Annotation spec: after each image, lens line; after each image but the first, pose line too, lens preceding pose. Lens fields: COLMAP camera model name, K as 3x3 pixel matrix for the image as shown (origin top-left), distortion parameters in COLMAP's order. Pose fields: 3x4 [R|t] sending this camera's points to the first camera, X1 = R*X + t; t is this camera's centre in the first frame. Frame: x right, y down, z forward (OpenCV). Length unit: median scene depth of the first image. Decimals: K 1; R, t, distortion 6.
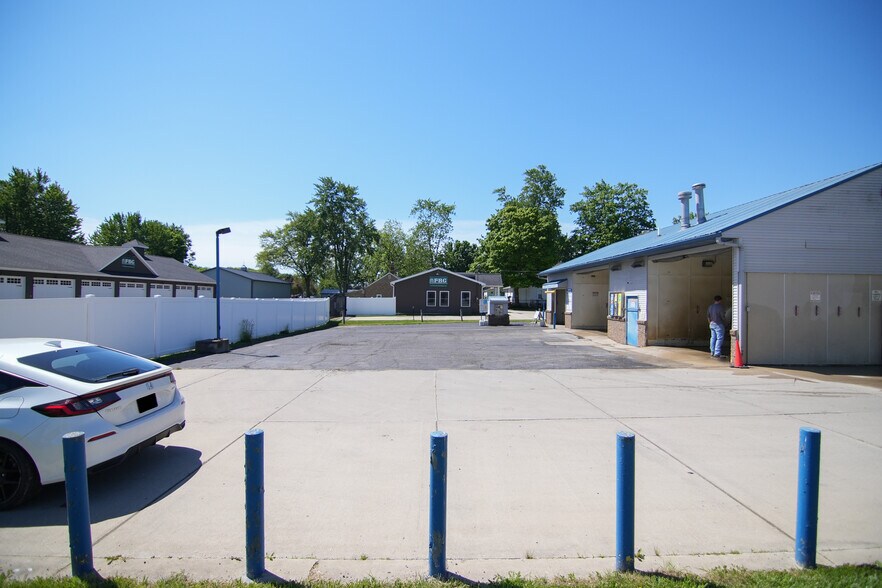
lens RADIAL K [[422.9, 0, 441.0], [0, 422.9, 294.0], [0, 0, 1]] dist [-0.000007, -0.008989]
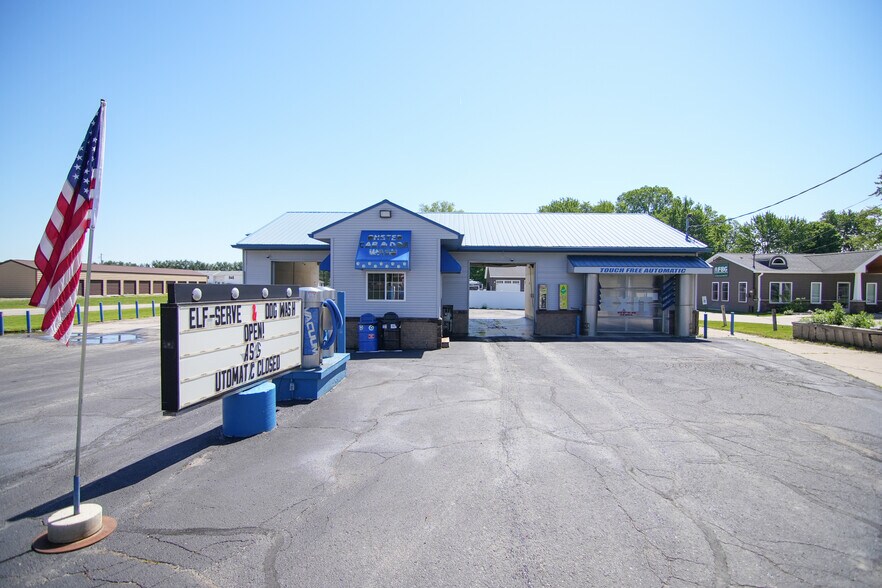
lens RADIAL K [[416.1, 0, 441.0], [0, 416.1, 294.0], [0, 0, 1]] dist [0.000663, -0.009068]
pose [[-0.050012, 0.010158, -0.998697, 1.196477], [0.001386, 0.999948, 0.010101, 0.011110], [0.998748, -0.000879, -0.050024, 0.722109]]
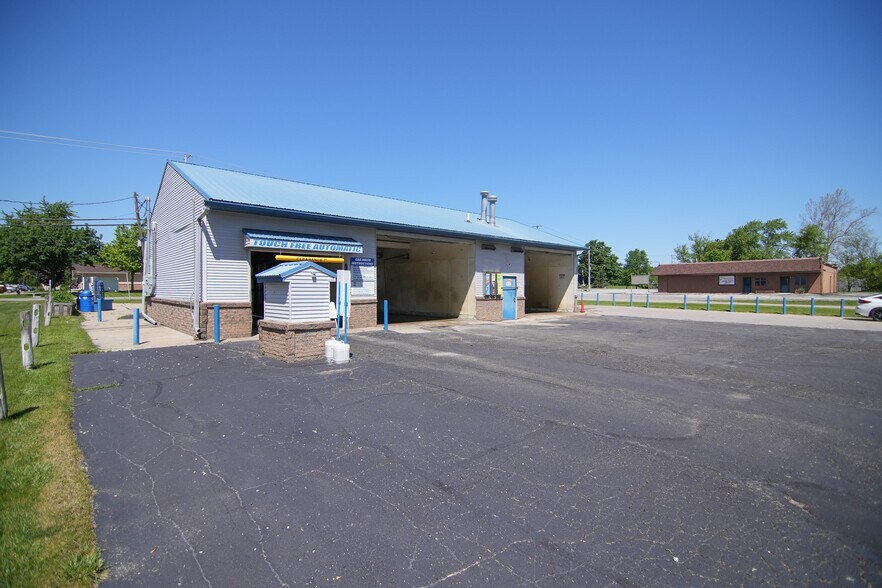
lens RADIAL K [[422.9, 0, 441.0], [0, 422.9, 294.0], [0, 0, 1]] dist [-0.000007, -0.008989]
pose [[-0.658263, -0.020617, 0.752506, -0.168598], [-0.014404, 0.999787, 0.014792, 0.023111], [-0.752650, -0.001102, -0.658420, 1.147166]]
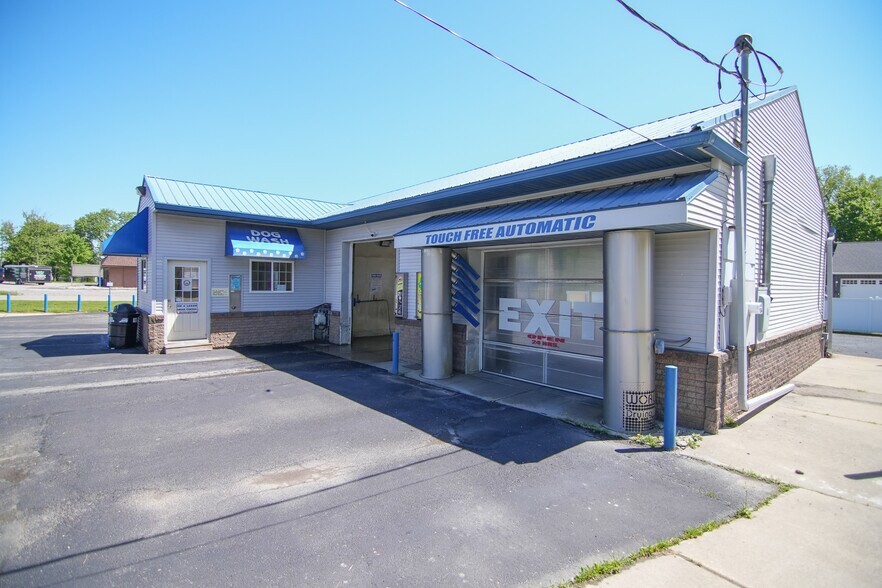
lens RADIAL K [[416.1, 0, 441.0], [0, 416.1, 294.0], [0, 0, 1]] dist [0.000663, -0.009068]
pose [[-0.769273, -0.005782, -0.638894, 0.794115], [-0.017532, 0.999774, 0.012062, 0.016011], [0.638679, 0.020480, -0.769200, 1.110841]]
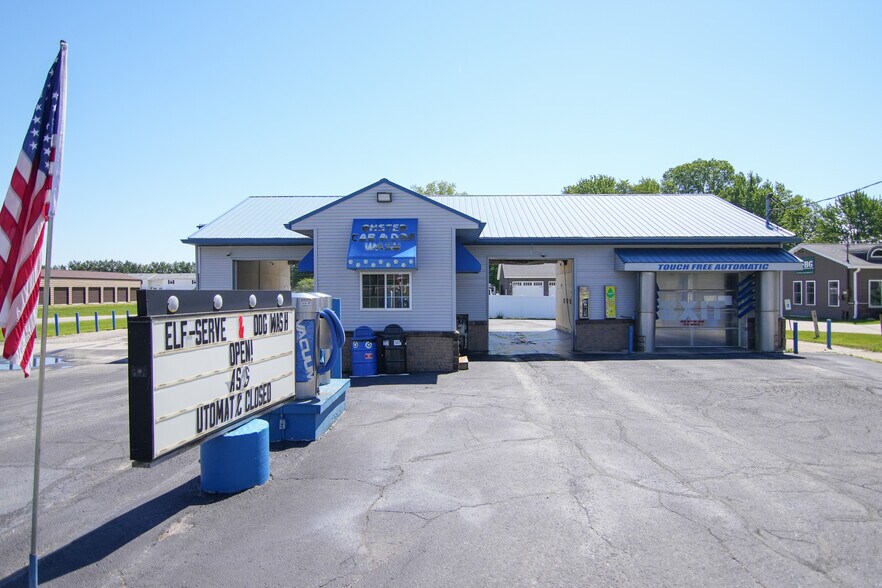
lens RADIAL K [[533.1, 0, 441.0], [0, 533.1, 294.0], [0, 0, 1]] dist [-0.001485, -0.002620]
pose [[-0.045351, -0.000745, -0.998971, 1.192244], [0.012213, 0.999925, -0.001300, 0.011013], [0.998896, -0.012259, -0.045339, 0.706505]]
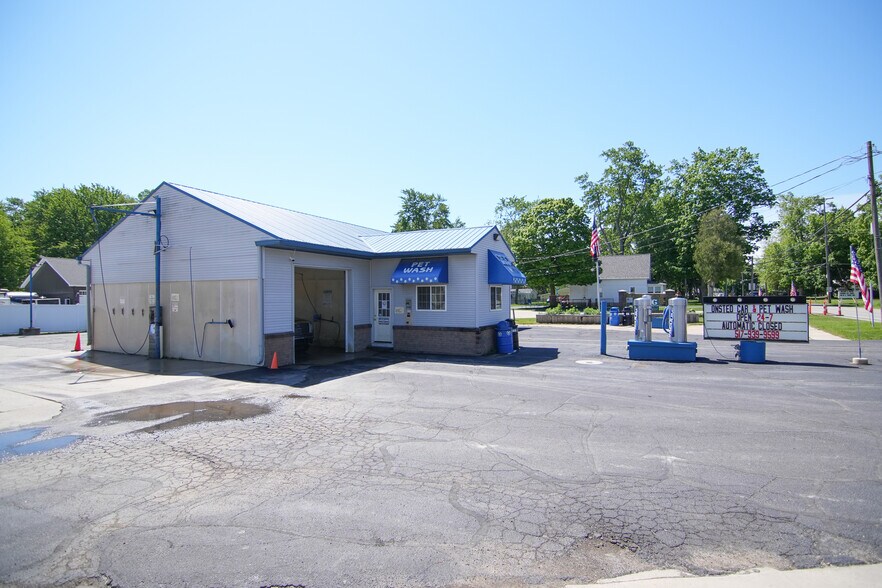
lens RADIAL K [[437.0, 0, 441.0], [0, 437.0, 294.0], [0, 0, 1]] dist [-0.001022, -0.012256]
pose [[0.881449, -0.016519, -0.471991, 0.967786], [0.017135, 0.999849, -0.002994, 0.002434], [0.471969, -0.005449, 0.881598, 0.110702]]
